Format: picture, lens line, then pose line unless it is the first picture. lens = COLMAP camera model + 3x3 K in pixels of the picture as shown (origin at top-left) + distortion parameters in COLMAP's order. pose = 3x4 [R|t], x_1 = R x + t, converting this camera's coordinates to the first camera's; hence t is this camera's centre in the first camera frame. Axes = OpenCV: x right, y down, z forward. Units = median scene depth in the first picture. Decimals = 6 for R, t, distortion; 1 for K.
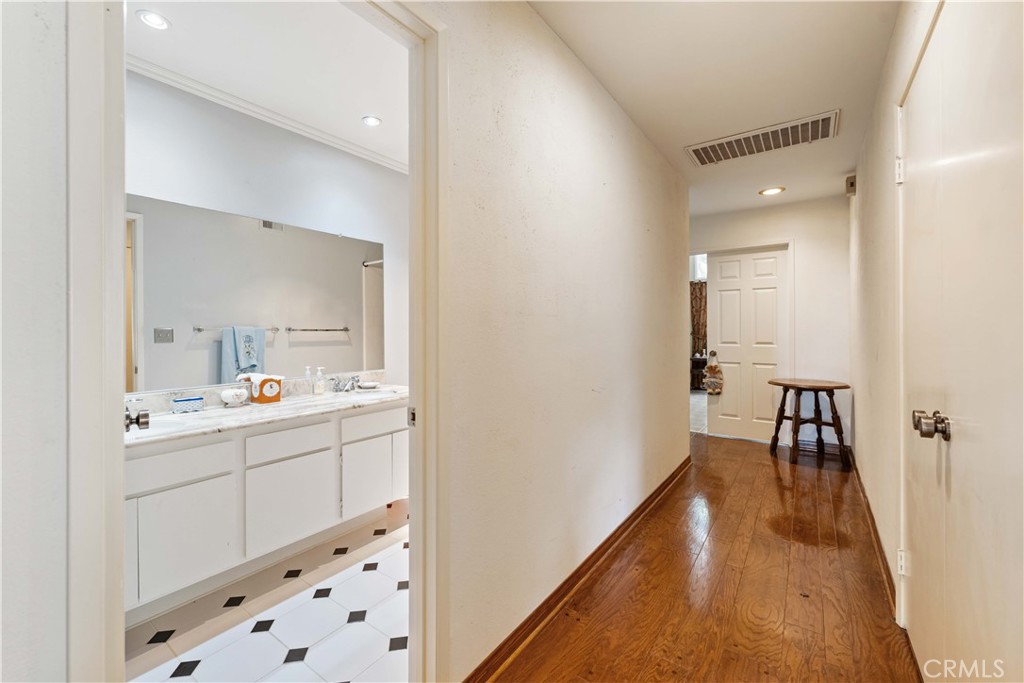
lens RADIAL K [[419.5, 0, 504.8], [0, 419.5, 328.0], [0, 0, 1]] dist [0.002772, -0.000786]
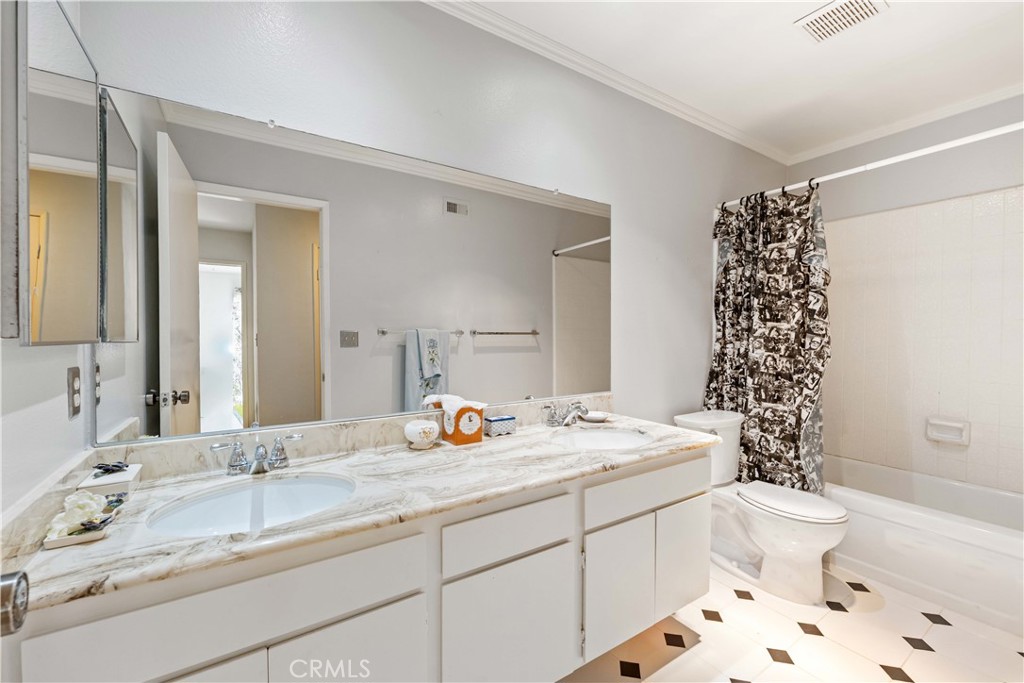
lens RADIAL K [[419.5, 0, 511.0], [0, 419.5, 338.8], [0, 0, 1]] dist [0.002772, -0.000786]
pose [[0.940167, 0.007644, -0.340628, -0.260424], [-0.002451, 0.999874, 0.015673, 0.004390], [0.340705, -0.013900, 0.940068, 0.388551]]
